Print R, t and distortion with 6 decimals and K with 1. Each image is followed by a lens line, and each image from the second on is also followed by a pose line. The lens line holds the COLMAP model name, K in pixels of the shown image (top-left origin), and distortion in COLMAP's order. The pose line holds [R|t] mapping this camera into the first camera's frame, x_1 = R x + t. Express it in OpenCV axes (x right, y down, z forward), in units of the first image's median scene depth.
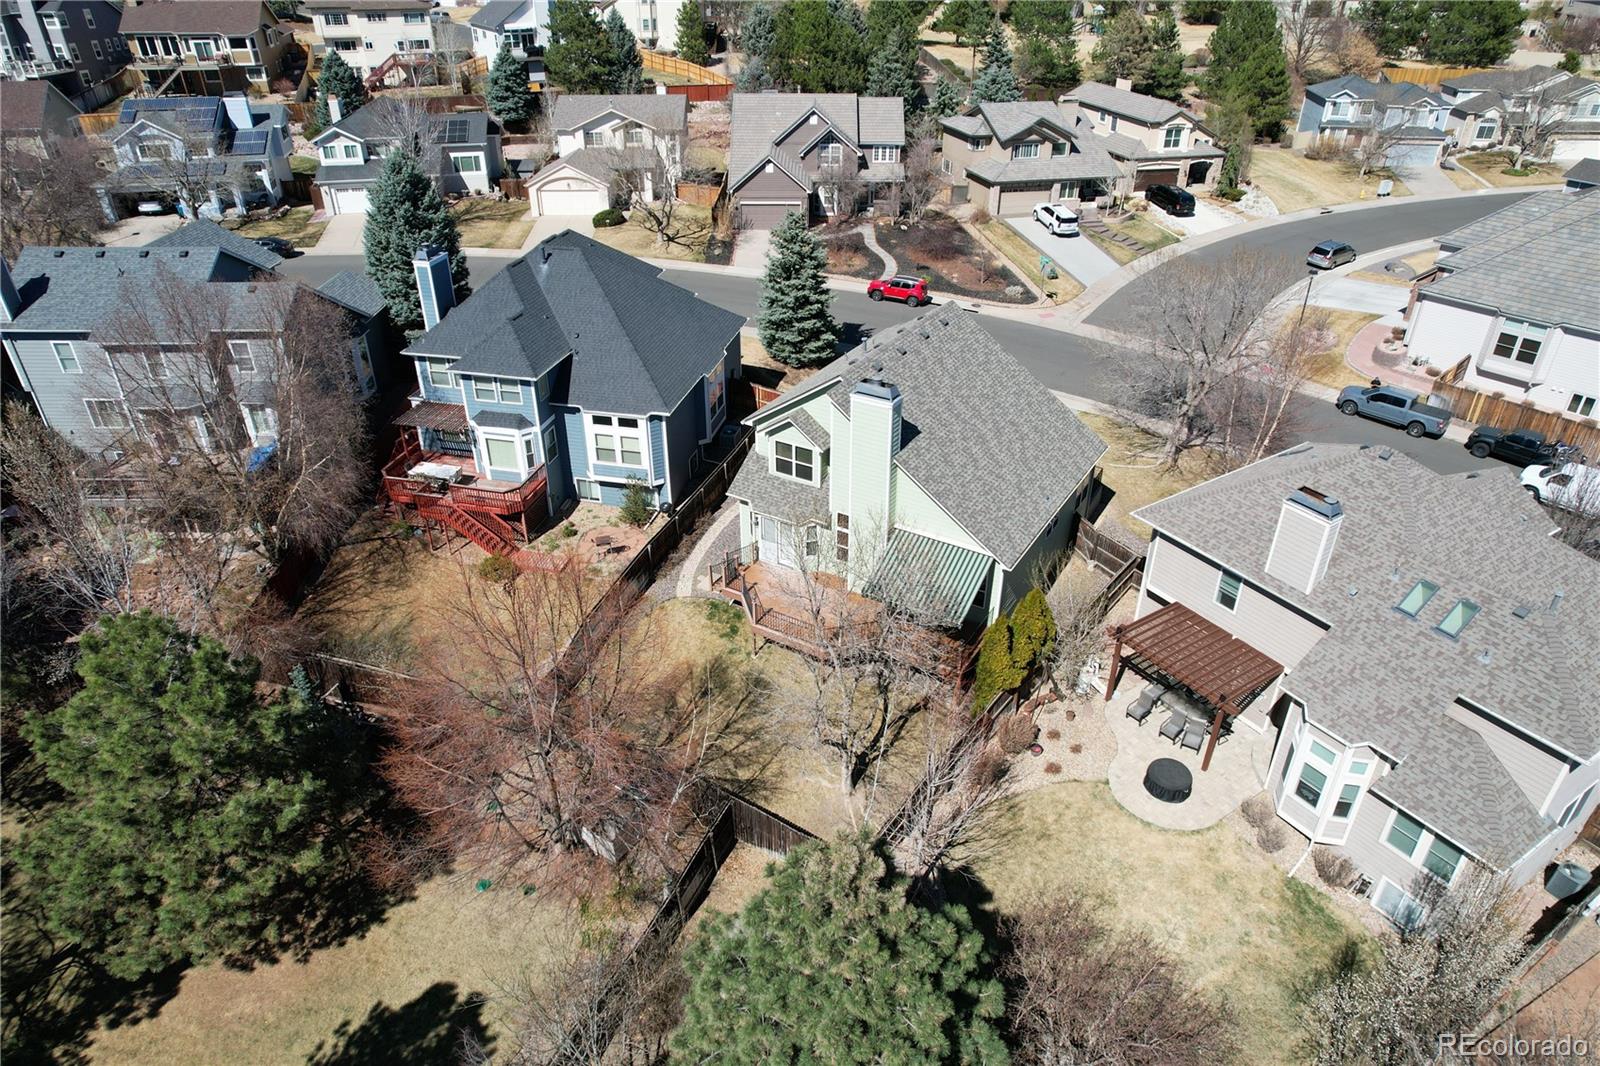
lens RADIAL K [[1019.3, 0, 800.0], [0, 1019.3, 533.0], [0, 0, 1]] dist [-0.079079, 0.075444]
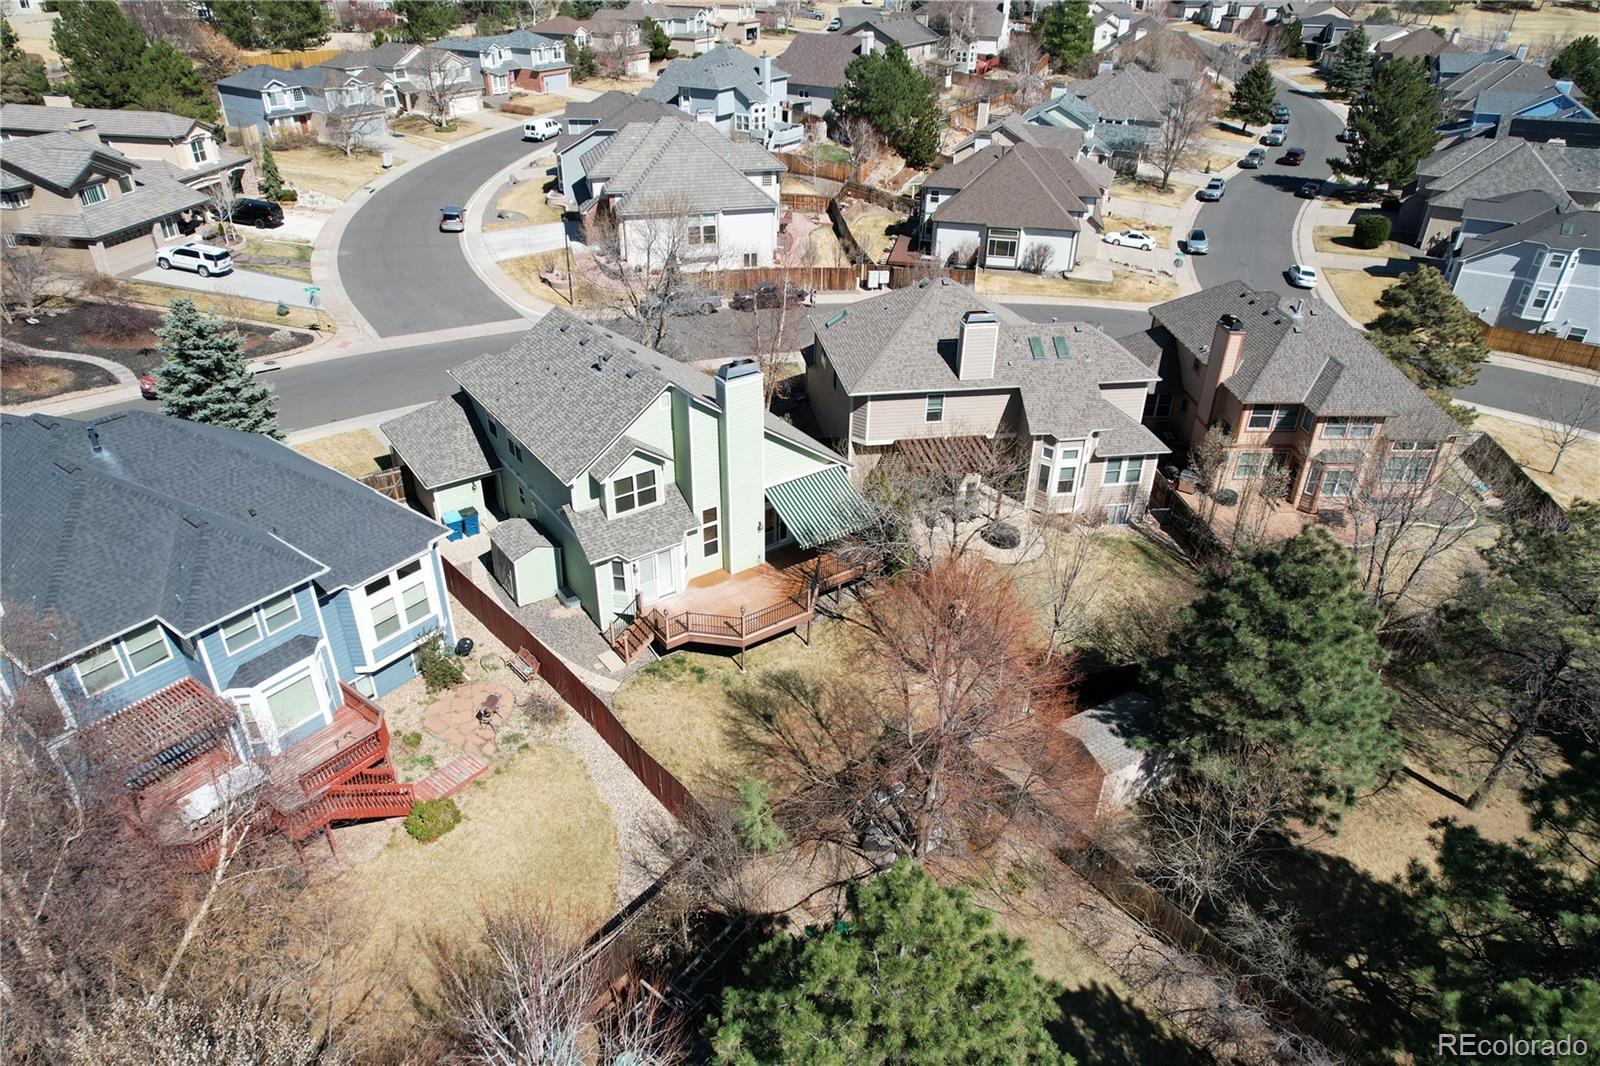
lens RADIAL K [[1019.3, 0, 800.0], [0, 1019.3, 533.0], [0, 0, 1]] dist [-0.079079, 0.075444]
pose [[0.401523, -0.468165, 0.787147, -0.377929], [0.461062, 0.845946, 0.267950, -0.118208], [-0.791329, 0.255335, 0.555520, 0.194097]]
